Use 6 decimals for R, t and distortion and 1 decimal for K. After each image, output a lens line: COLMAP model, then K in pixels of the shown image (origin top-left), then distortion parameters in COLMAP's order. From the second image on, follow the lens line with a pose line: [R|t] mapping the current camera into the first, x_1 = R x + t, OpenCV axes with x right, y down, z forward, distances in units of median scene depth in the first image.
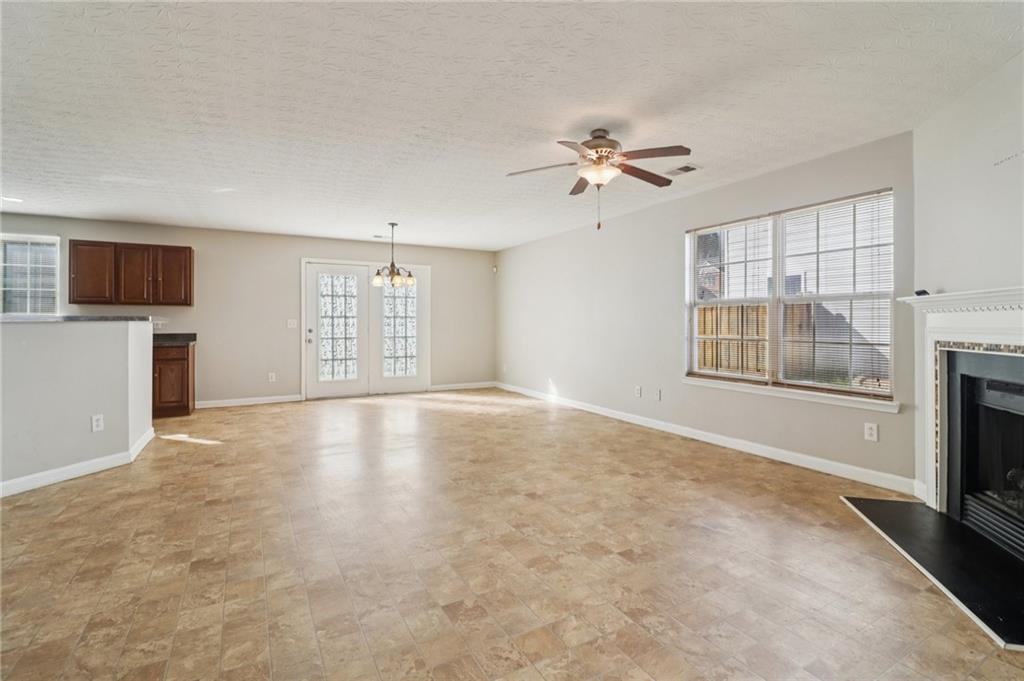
lens RADIAL K [[474.9, 0, 513.4], [0, 474.9, 324.1], [0, 0, 1]] dist [0.000778, -0.012705]
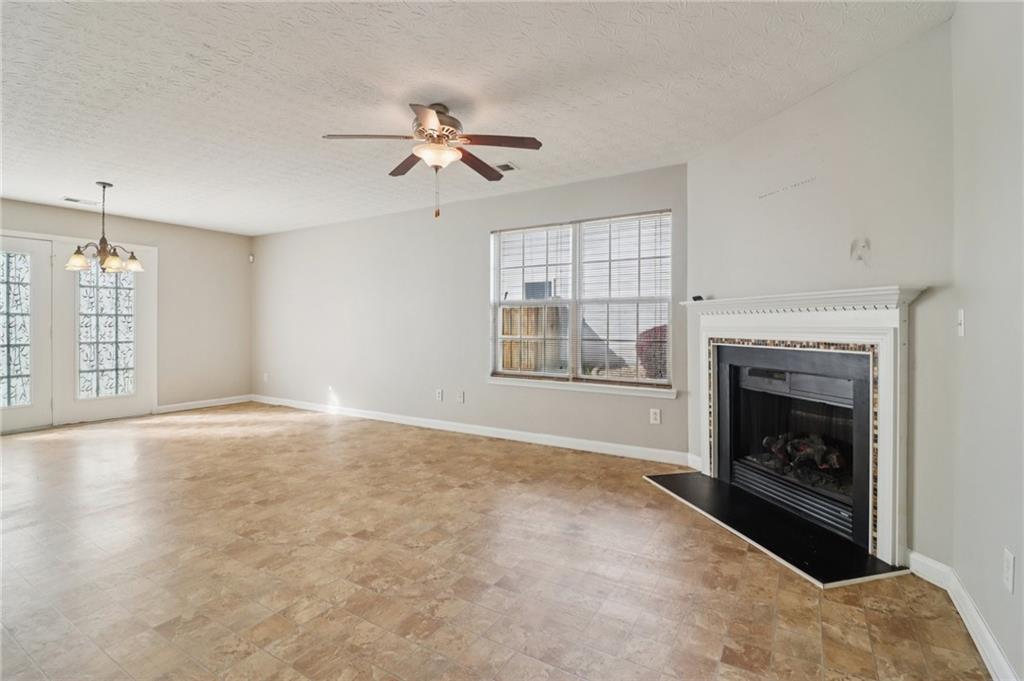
lens RADIAL K [[474.9, 0, 513.4], [0, 474.9, 324.1], [0, 0, 1]] dist [0.000778, -0.012705]
pose [[0.868768, -0.000134, 0.495218, -0.100691], [0.000894, 0.999999, -0.001297, 0.000996], [-0.495218, 0.001570, 0.868767, 0.119887]]
